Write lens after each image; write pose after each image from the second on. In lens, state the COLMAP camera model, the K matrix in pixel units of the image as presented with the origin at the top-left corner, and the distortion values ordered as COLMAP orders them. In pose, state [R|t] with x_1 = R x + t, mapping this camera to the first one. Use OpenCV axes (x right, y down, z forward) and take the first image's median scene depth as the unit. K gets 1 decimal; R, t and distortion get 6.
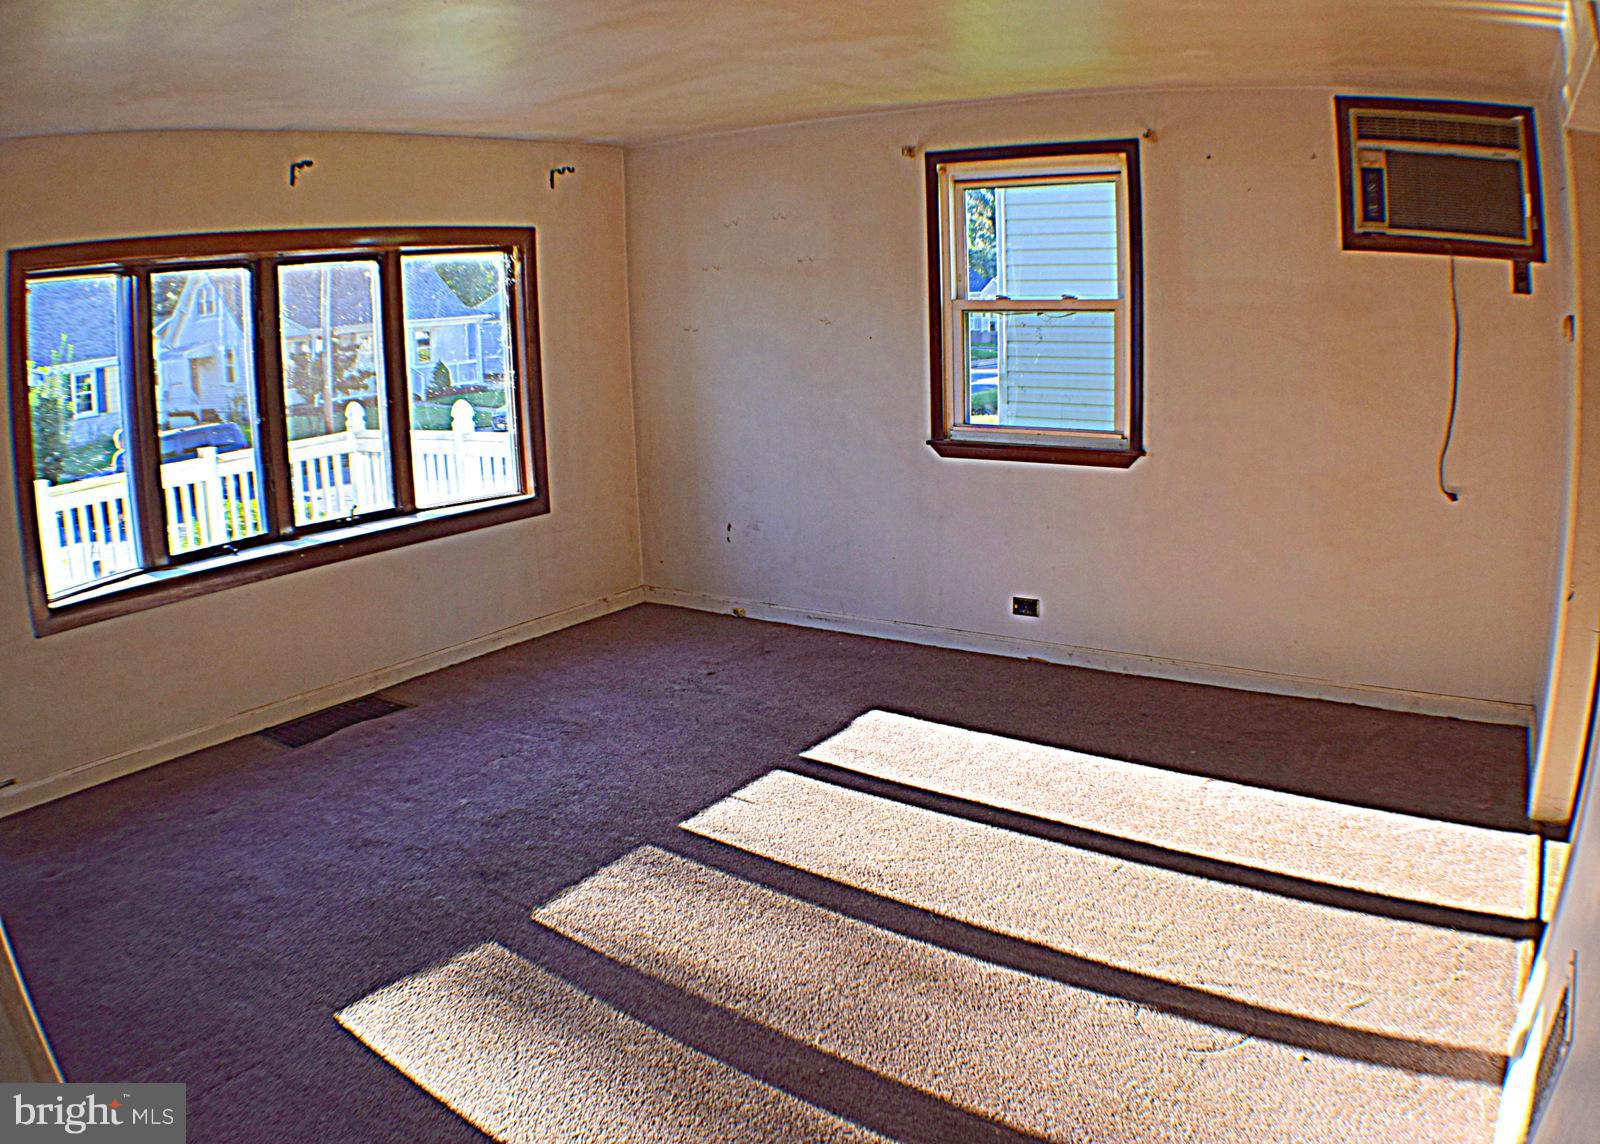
lens RADIAL K [[1154.7, 0, 796.7], [0, 1154.7, 544.7], [0, 0, 1]] dist [-0.303941, 0.080528]
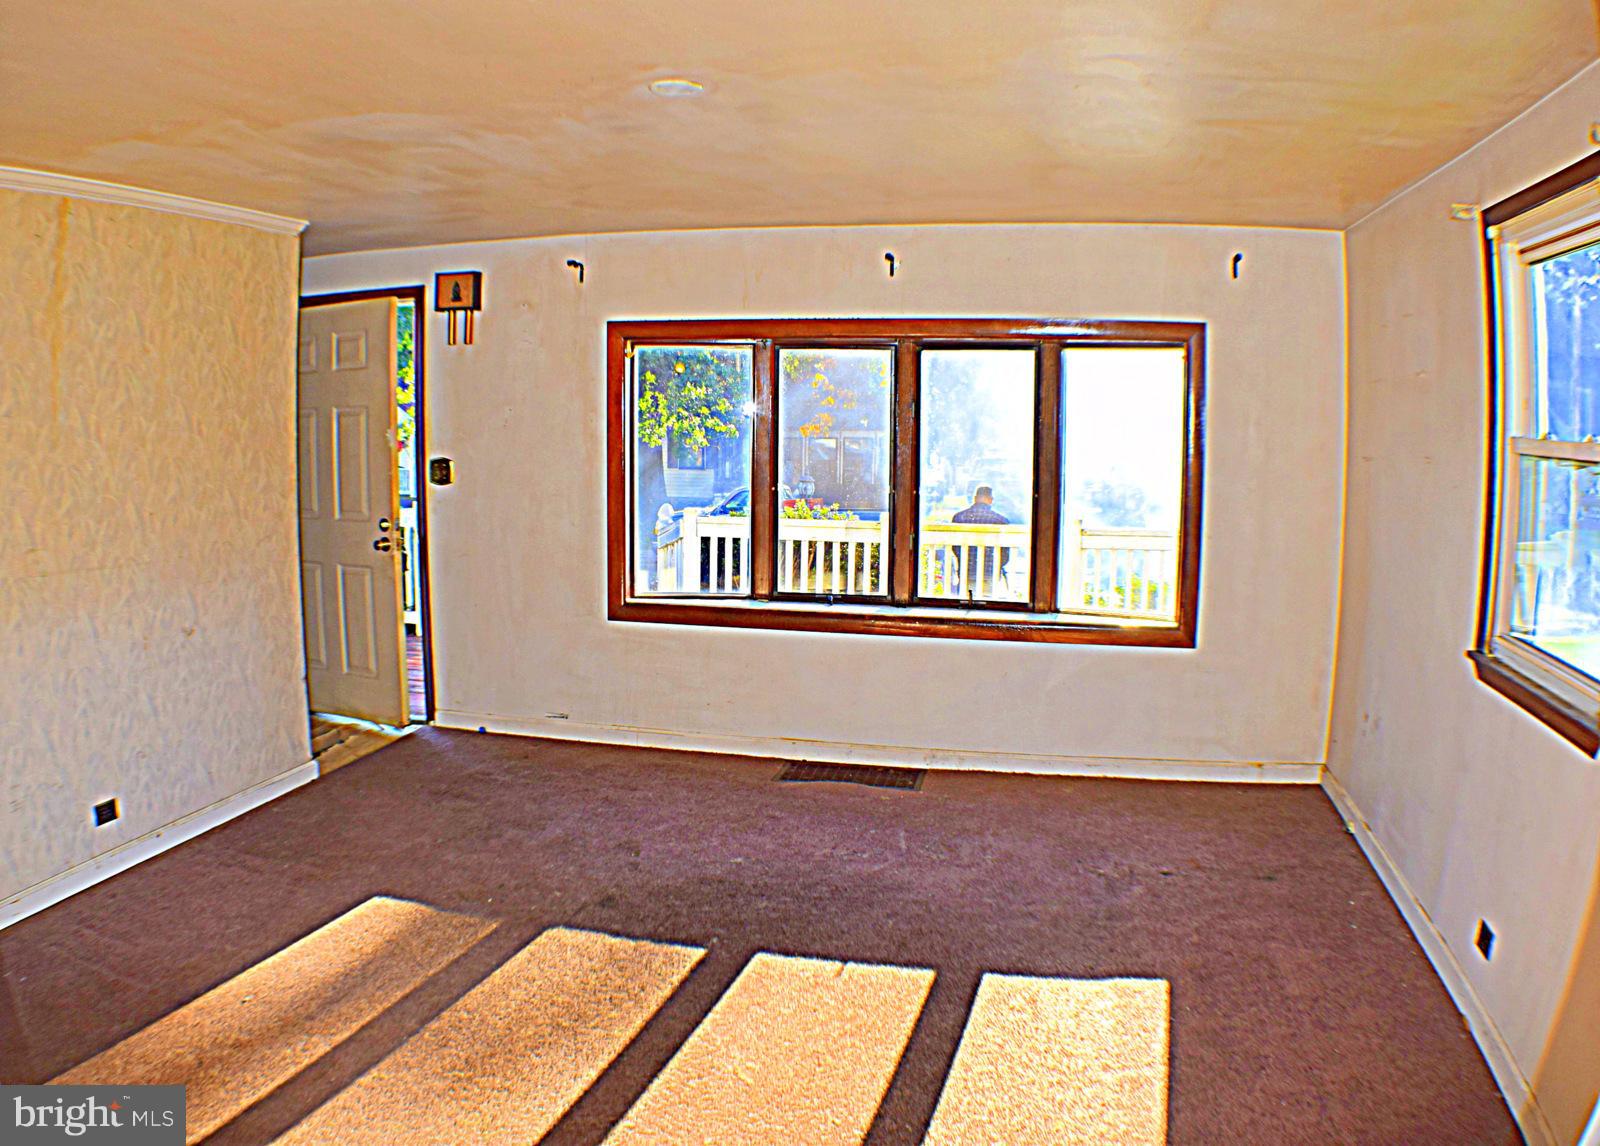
lens RADIAL K [[1154.7, 0, 796.7], [0, 1154.7, 545.7], [0, 0, 1]] dist [-0.303941, 0.080528]
pose [[0.370577, 0.138978, -0.918345, 0.537992], [-0.210209, 0.975636, 0.062823, -0.114494], [0.904701, 0.169764, 0.390763, 0.456284]]
